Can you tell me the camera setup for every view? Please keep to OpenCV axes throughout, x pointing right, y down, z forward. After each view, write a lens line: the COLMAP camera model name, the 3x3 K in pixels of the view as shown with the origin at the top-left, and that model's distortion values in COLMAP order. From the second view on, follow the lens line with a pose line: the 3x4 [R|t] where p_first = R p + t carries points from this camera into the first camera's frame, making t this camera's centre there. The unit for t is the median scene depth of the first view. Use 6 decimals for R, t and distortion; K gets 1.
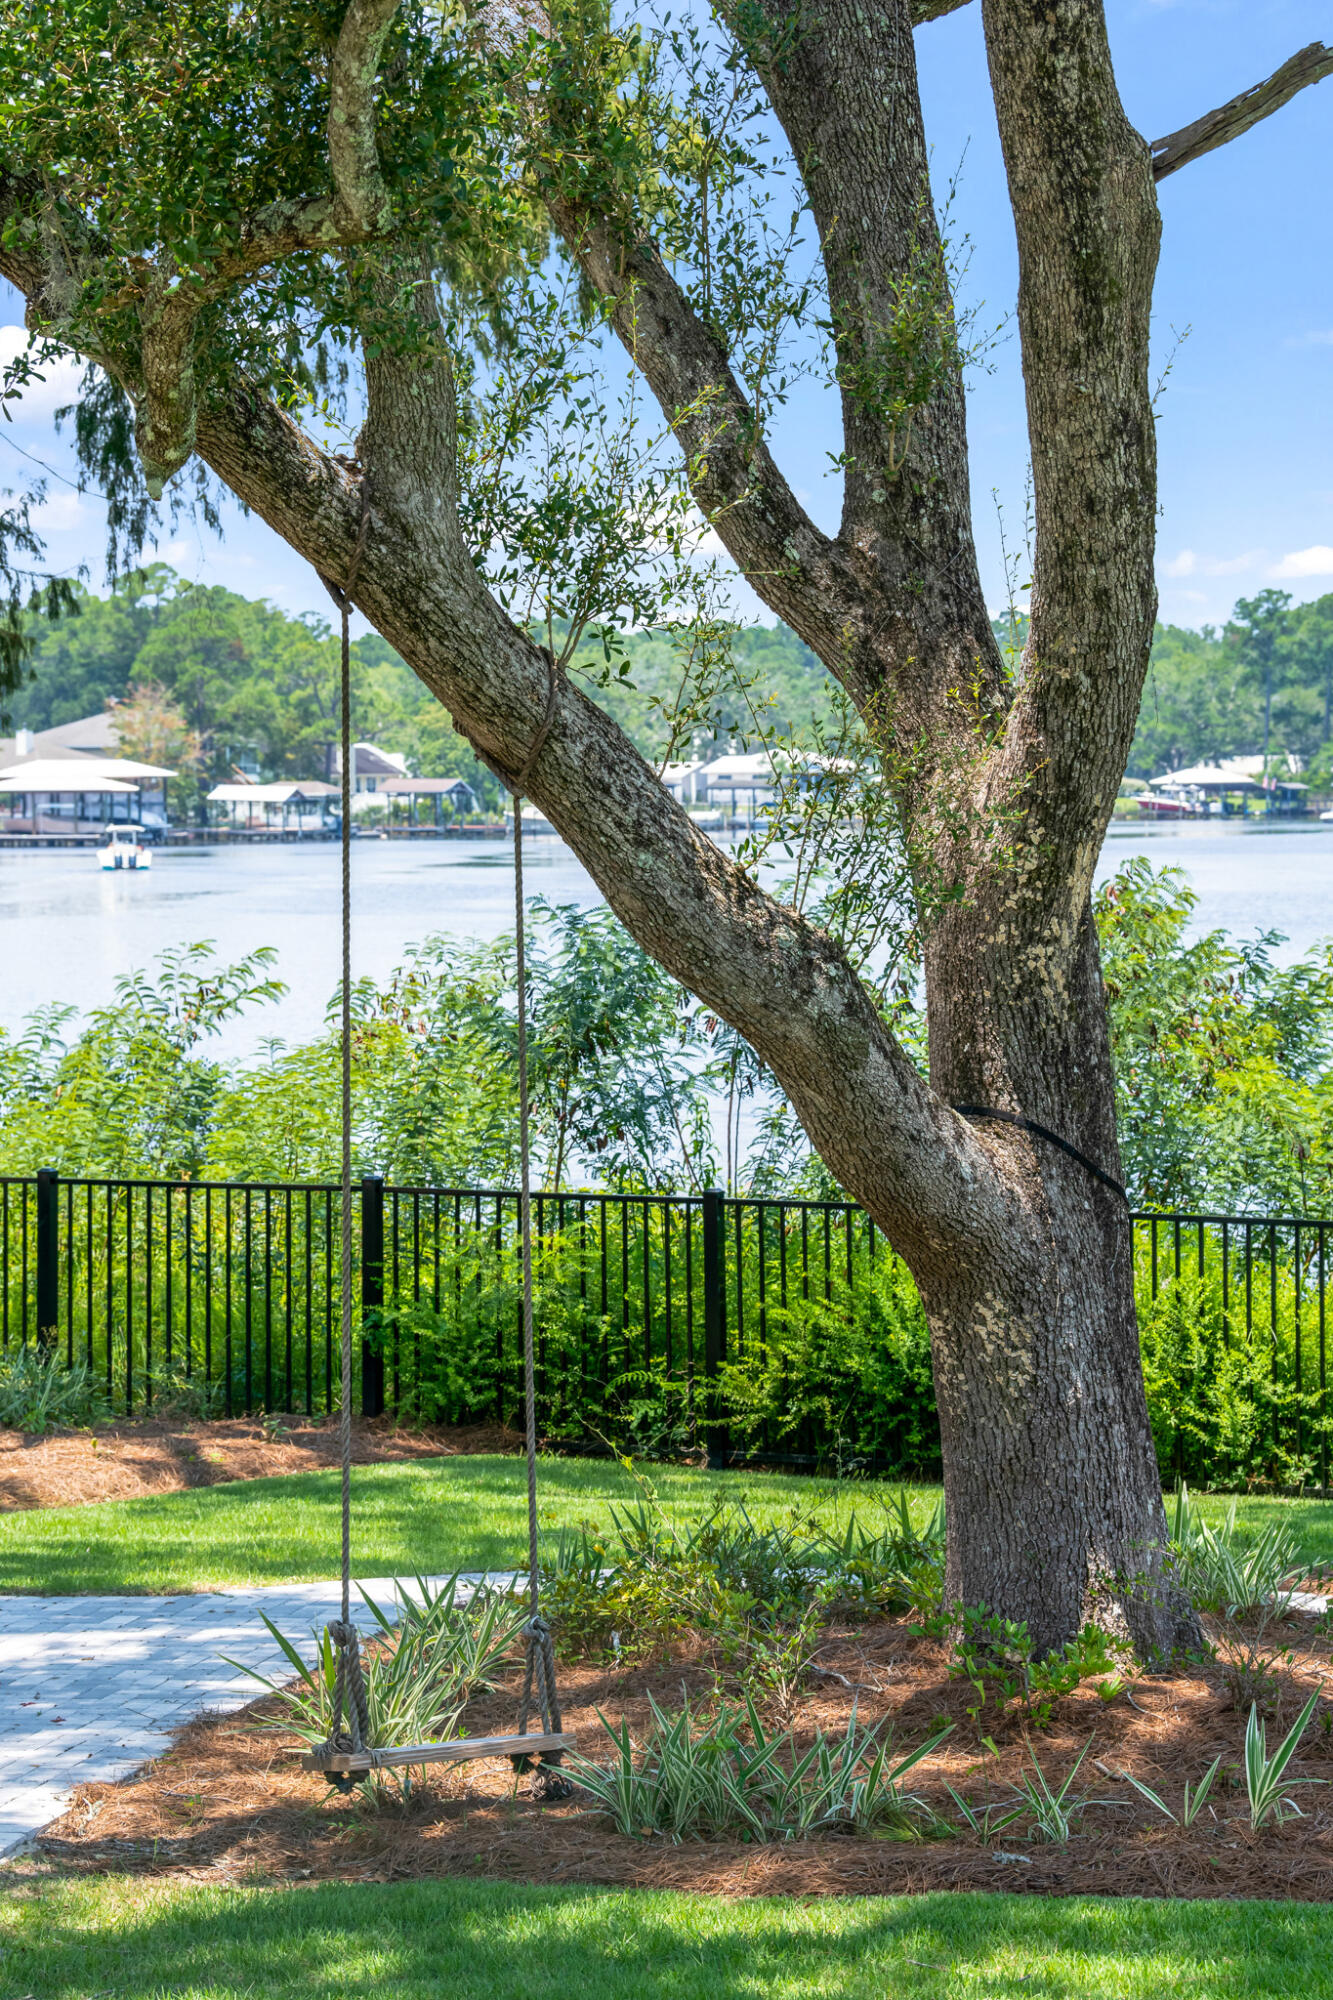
lens RADIAL K [[5904.7, 0, 645.9], [0, 5904.7, 1001.5], [0, 0, 1]] dist [0.506225, 0.000000]
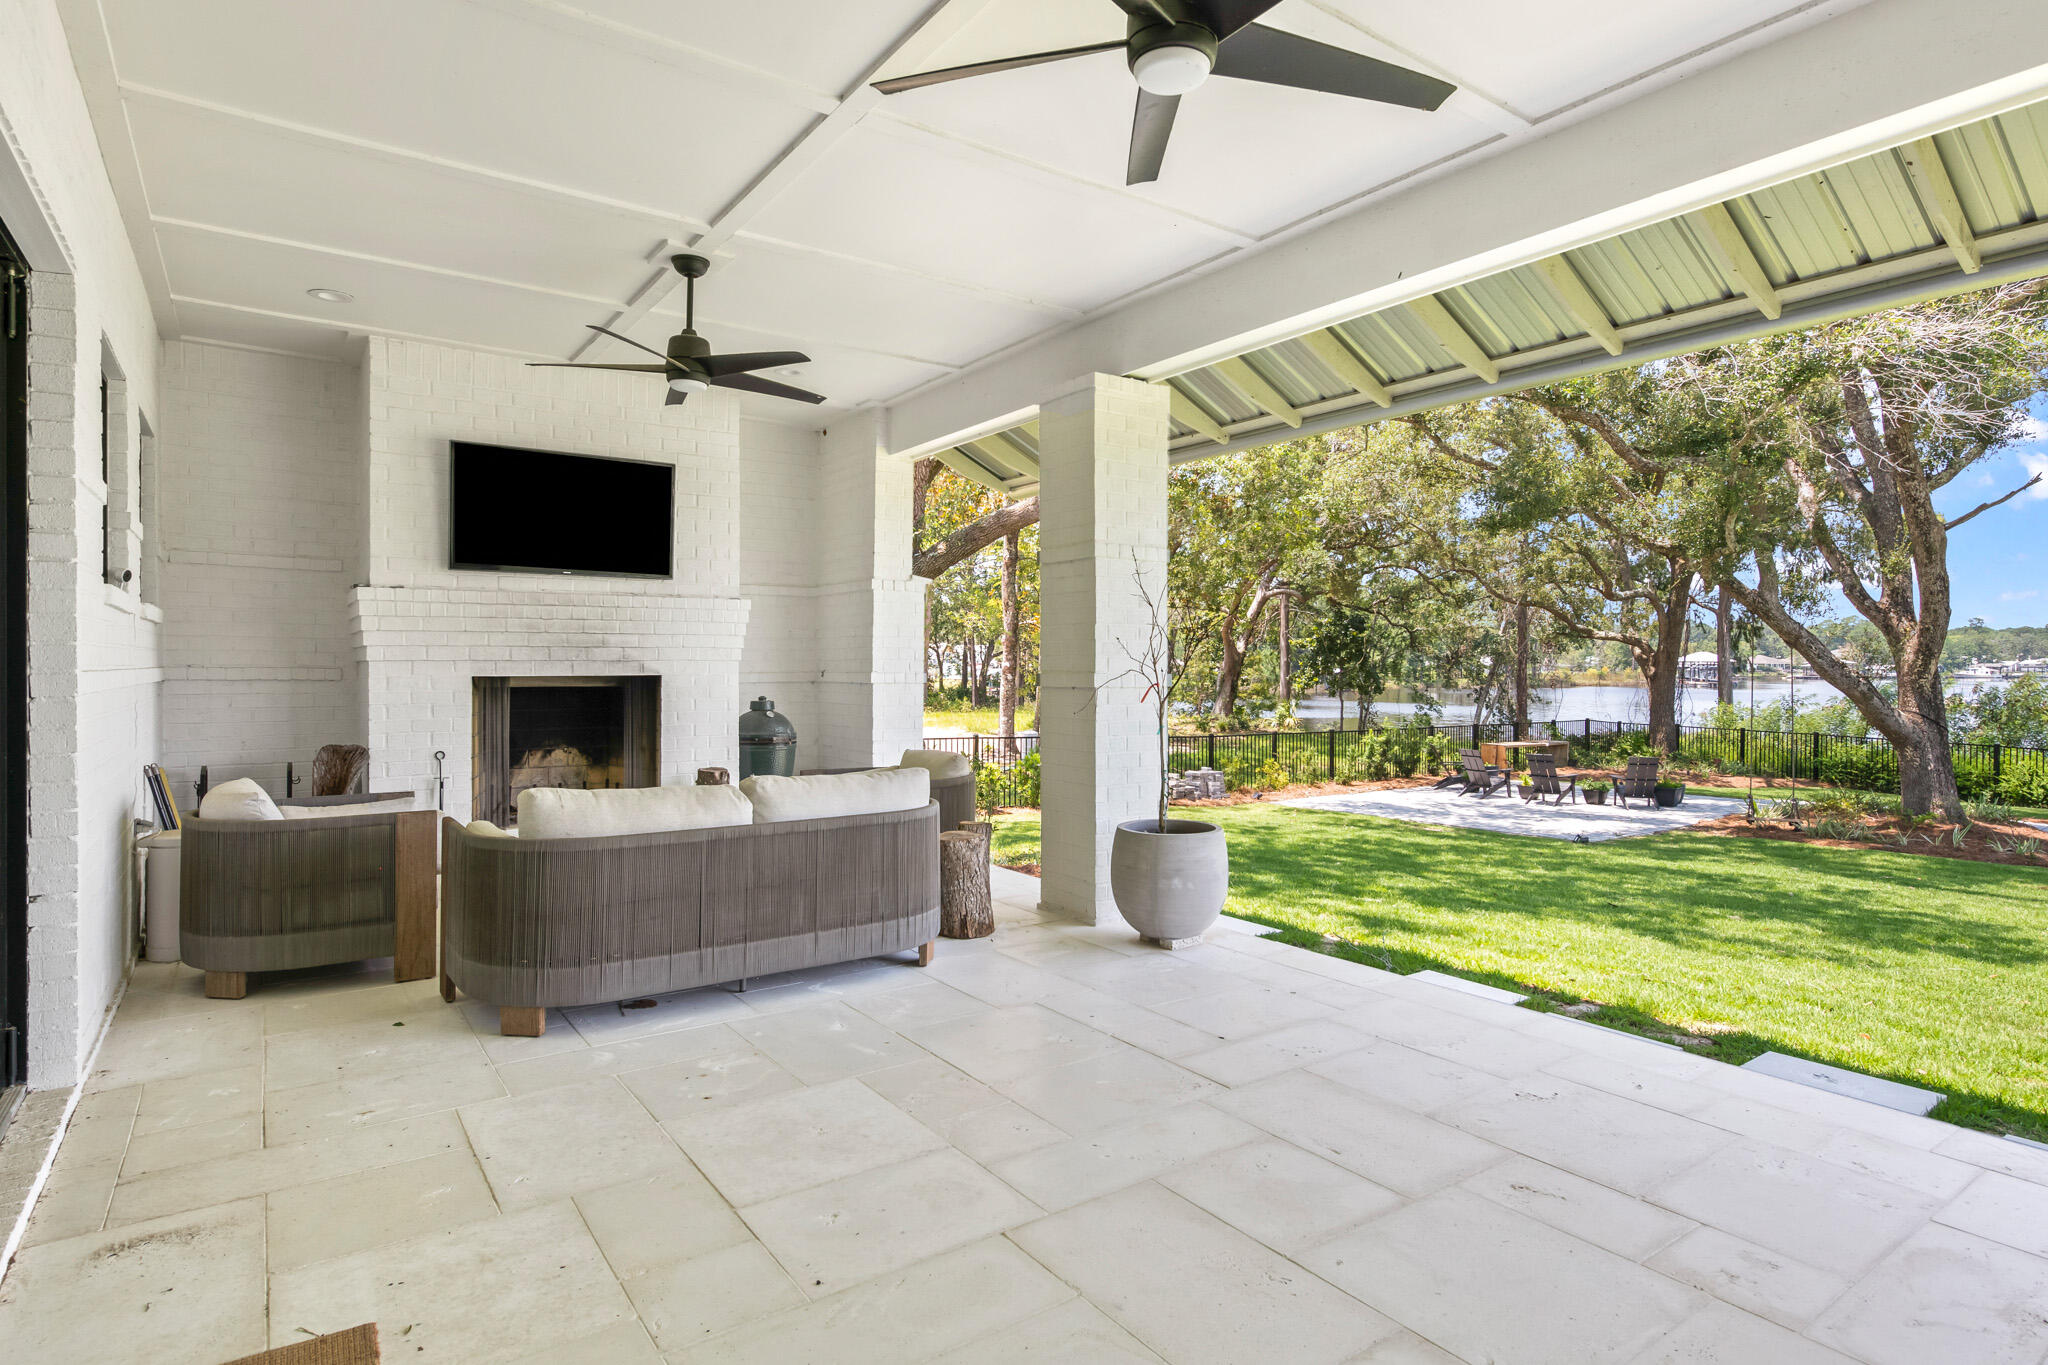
lens RADIAL K [[1088.7, 0, 1022.3], [0, 1088.7, 671.7], [0, 0, 1]] dist [-0.004056, 0.000837]
pose [[0.736765, 0.016435, -0.675949, 0.127572], [-0.035561, 0.999263, -0.014464, 0.025589], [0.675213, 0.034694, 0.736807, -0.221294]]
